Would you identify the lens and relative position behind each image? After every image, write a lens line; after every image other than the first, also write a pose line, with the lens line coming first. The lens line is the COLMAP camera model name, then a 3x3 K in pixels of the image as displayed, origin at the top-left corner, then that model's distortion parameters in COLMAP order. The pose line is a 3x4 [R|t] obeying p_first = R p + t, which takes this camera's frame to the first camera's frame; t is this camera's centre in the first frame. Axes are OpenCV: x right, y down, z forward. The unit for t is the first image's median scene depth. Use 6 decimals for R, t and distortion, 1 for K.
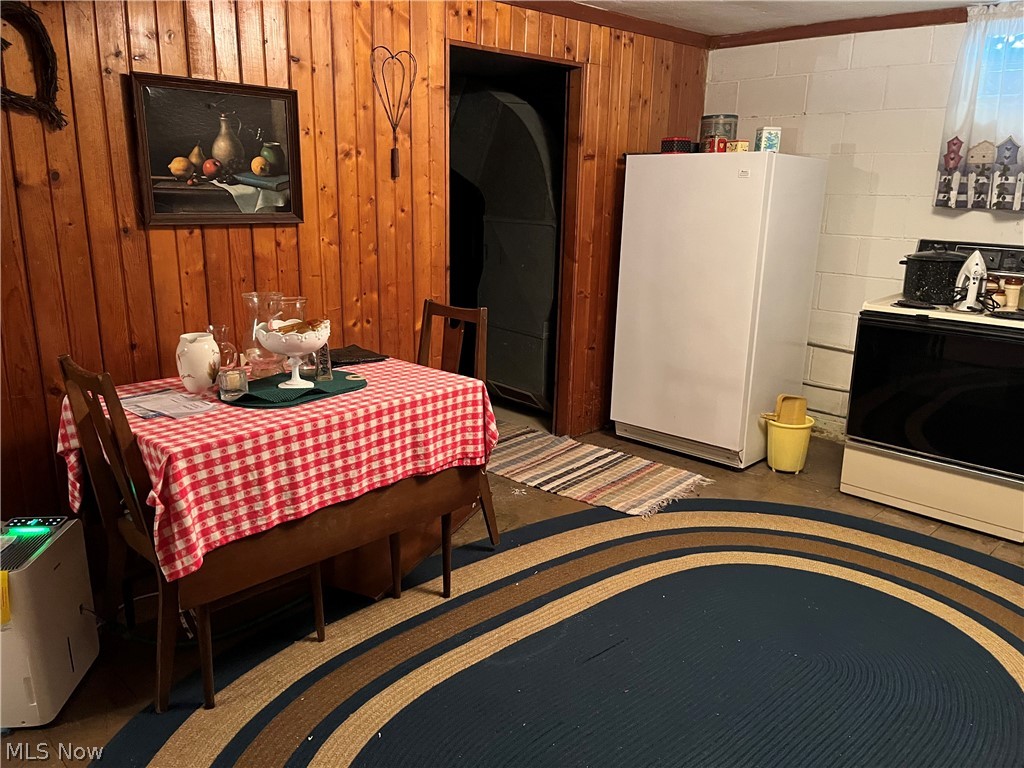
lens RADIAL K [[777.6, 0, 509.8], [0, 777.6, 380.1], [0, 0, 1]] dist [0.063065, -0.086896]
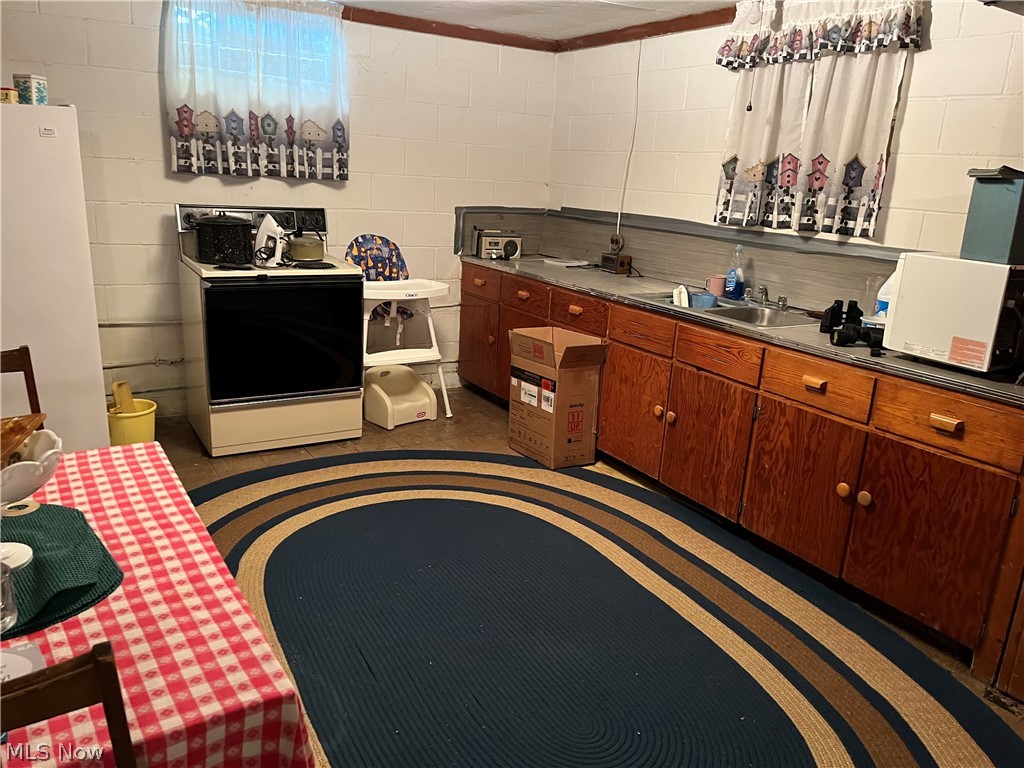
lens RADIAL K [[777.6, 0, 514.5], [0, 777.6, 393.3], [0, 0, 1]] dist [0.063065, -0.086896]
pose [[0.214835, -0.271477, 0.938161, -0.639134], [0.193871, 0.953329, 0.231470, -0.146136], [-0.957215, 0.132154, 0.257440, 0.526981]]
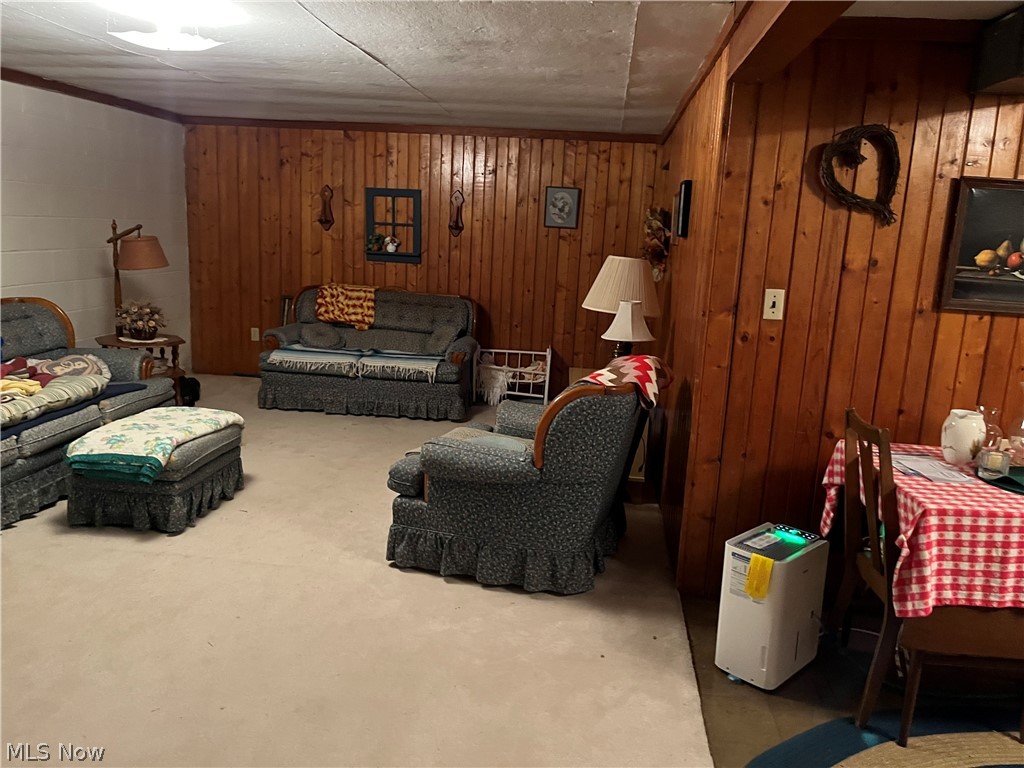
lens RADIAL K [[777.6, 0, 515.2], [0, 777.6, 385.8], [0, 0, 1]] dist [0.063065, -0.086896]
pose [[0.633084, 0.167382, -0.755770, 0.019908], [-0.228592, 0.973225, 0.024059, 0.023417], [0.739561, 0.157531, 0.654395, -0.178131]]
